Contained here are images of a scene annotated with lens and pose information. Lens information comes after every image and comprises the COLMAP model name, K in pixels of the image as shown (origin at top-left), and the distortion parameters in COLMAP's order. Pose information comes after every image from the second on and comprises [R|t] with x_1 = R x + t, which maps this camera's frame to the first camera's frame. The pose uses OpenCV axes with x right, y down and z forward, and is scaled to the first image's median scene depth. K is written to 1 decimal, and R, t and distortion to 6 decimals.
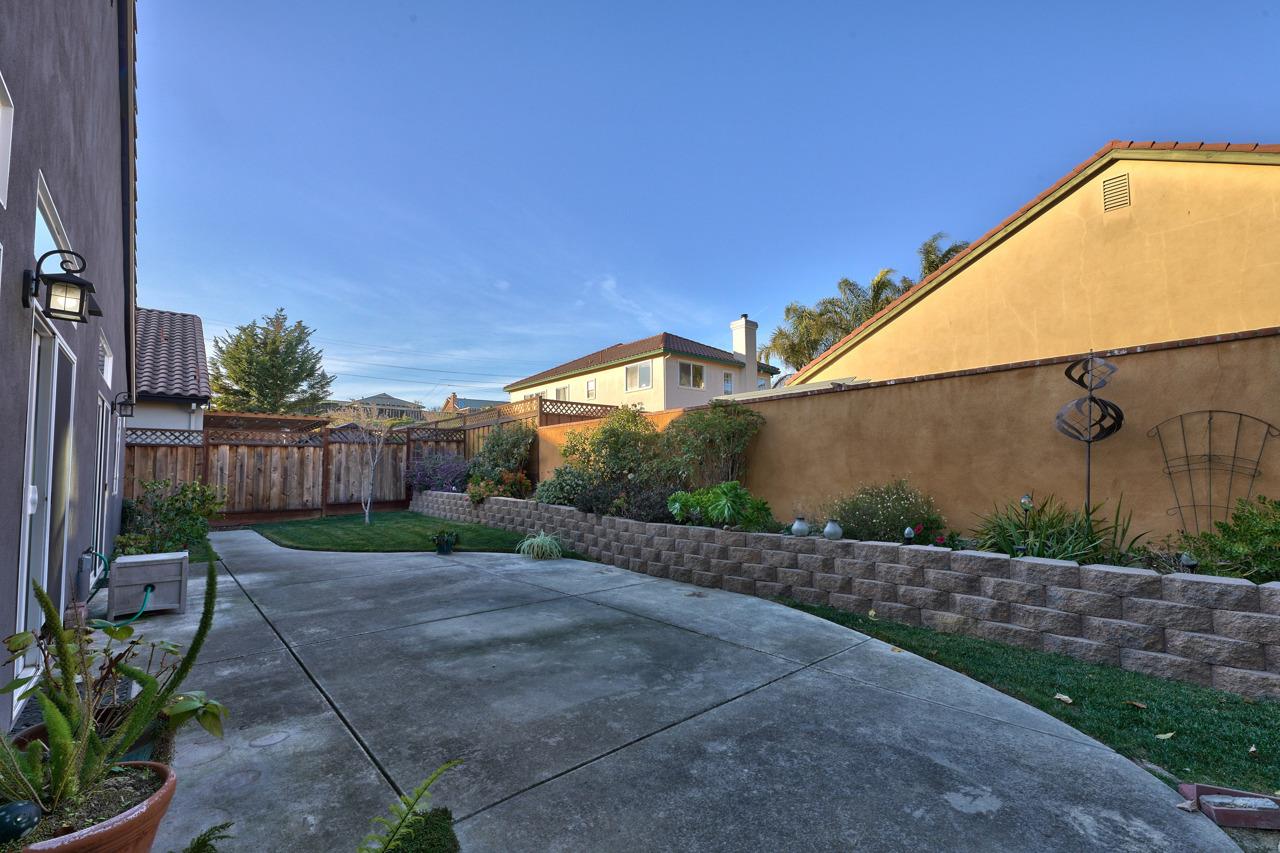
lens RADIAL K [[552.9, 0, 636.2], [0, 552.9, 429.5], [0, 0, 1]] dist [0.009897, -0.004821]
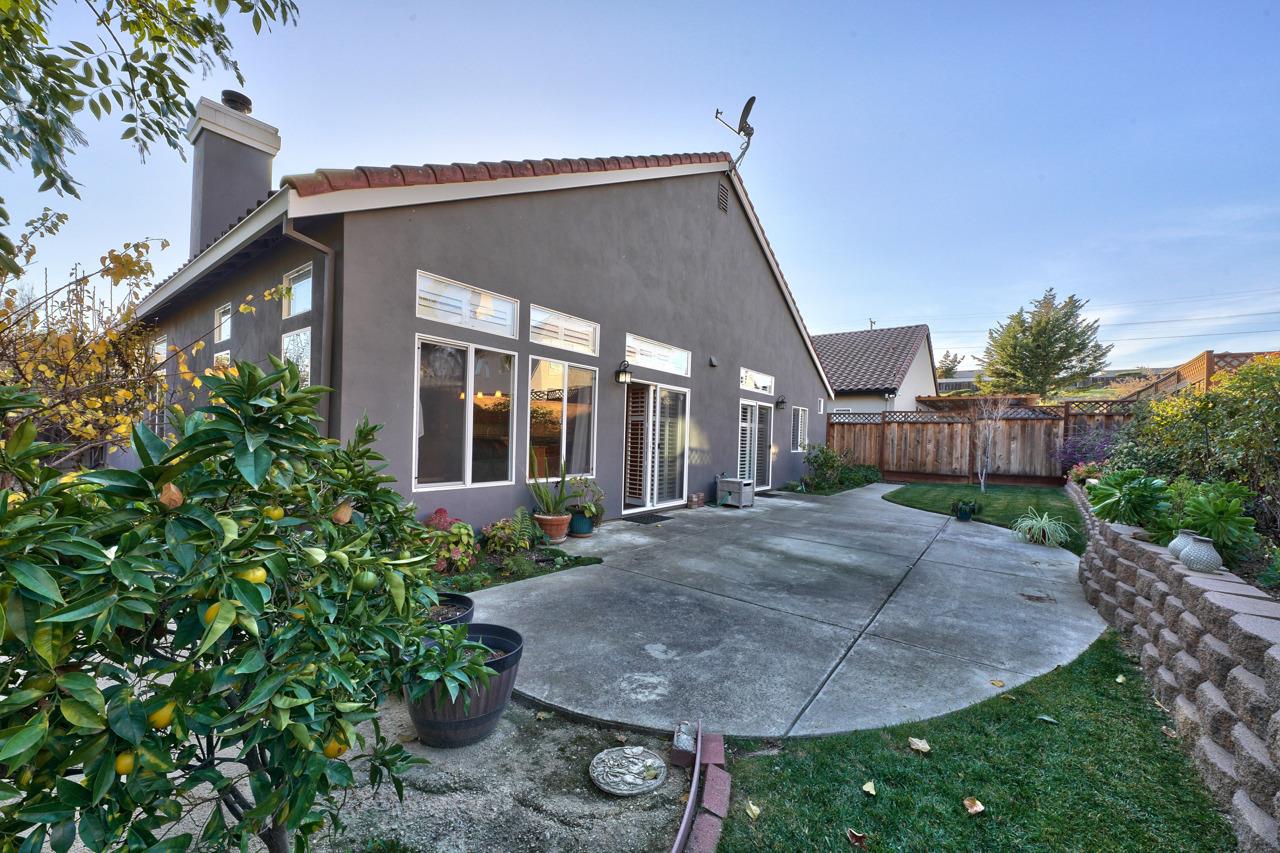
lens RADIAL K [[514.8, 0, 634.4], [0, 514.8, 427.7], [0, 0, 1]] dist [0.005161, -0.001246]
pose [[0.162706, 0.000062, -0.986675, 0.403161], [0.042268, 0.999082, 0.007032, 0.003617], [0.985769, -0.042848, 0.162554, 0.141902]]
